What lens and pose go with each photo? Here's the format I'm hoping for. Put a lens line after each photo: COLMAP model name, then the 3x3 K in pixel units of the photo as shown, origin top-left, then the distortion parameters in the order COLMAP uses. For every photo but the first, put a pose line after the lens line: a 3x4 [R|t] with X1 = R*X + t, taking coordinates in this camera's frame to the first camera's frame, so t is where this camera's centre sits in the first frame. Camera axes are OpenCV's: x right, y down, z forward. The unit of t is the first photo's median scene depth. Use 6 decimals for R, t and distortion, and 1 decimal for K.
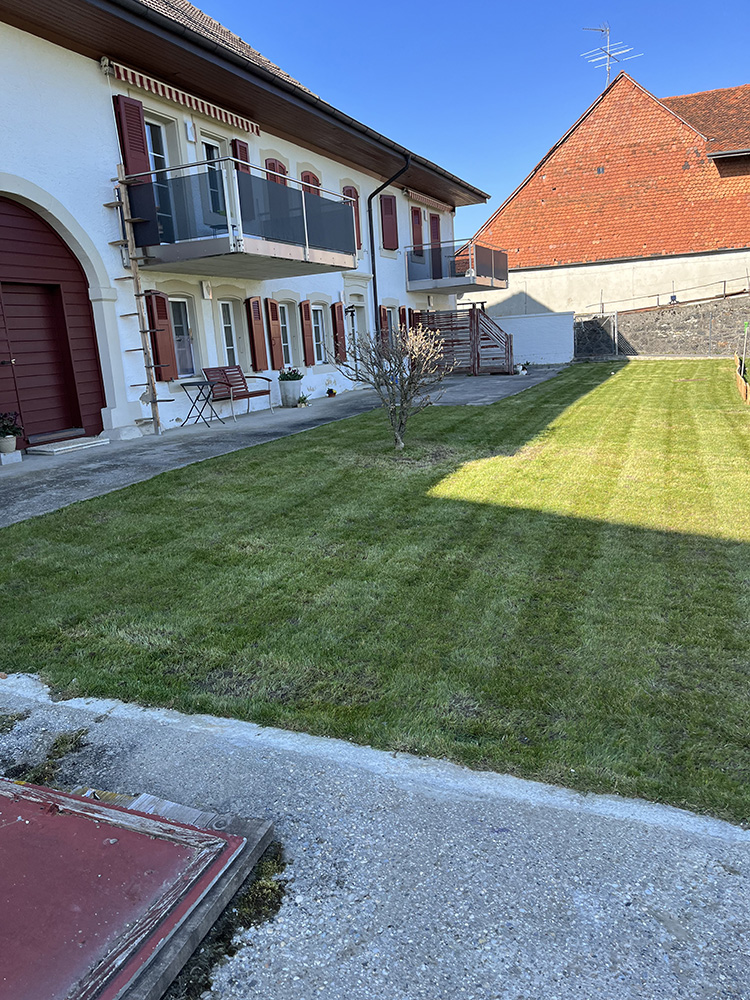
lens RADIAL K [[751.4, 0, 375.9], [0, 751.4, 501.7], [0, 0, 1]] dist [0.034926, -0.049035]
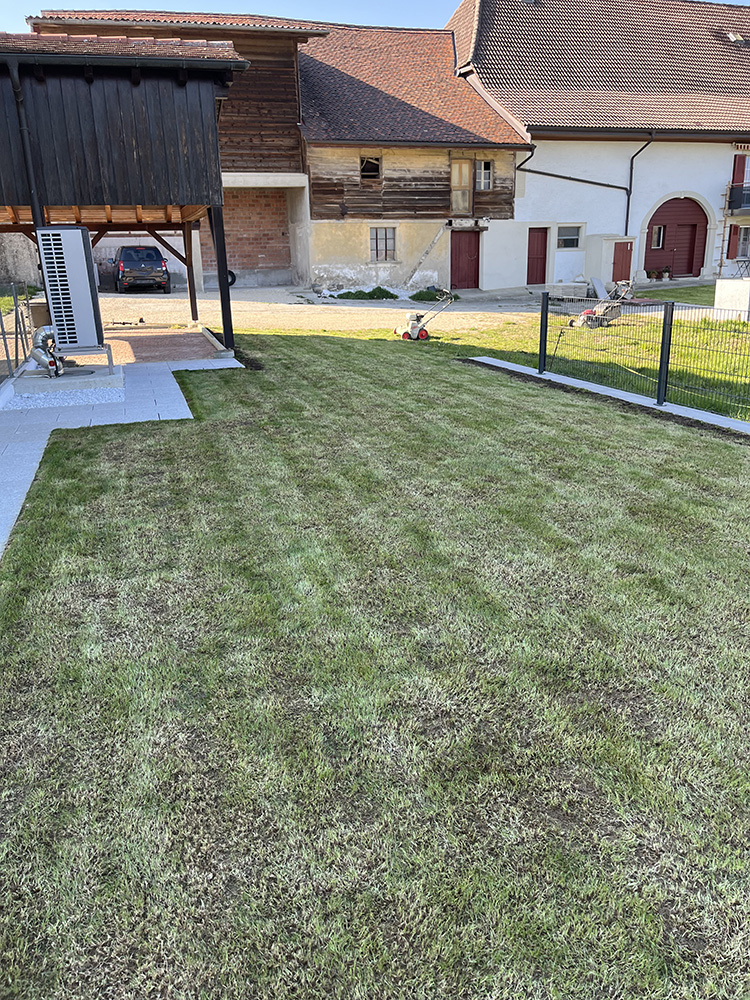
lens RADIAL K [[751.4, 0, 378.8], [0, 751.4, 505.8], [0, 0, 1]] dist [0.034926, -0.049035]
pose [[0.662423, 0.292027, -0.689867, 1.091763], [-0.172963, 0.955630, 0.238445, 0.274657], [0.728889, -0.038630, 0.683541, -1.934186]]
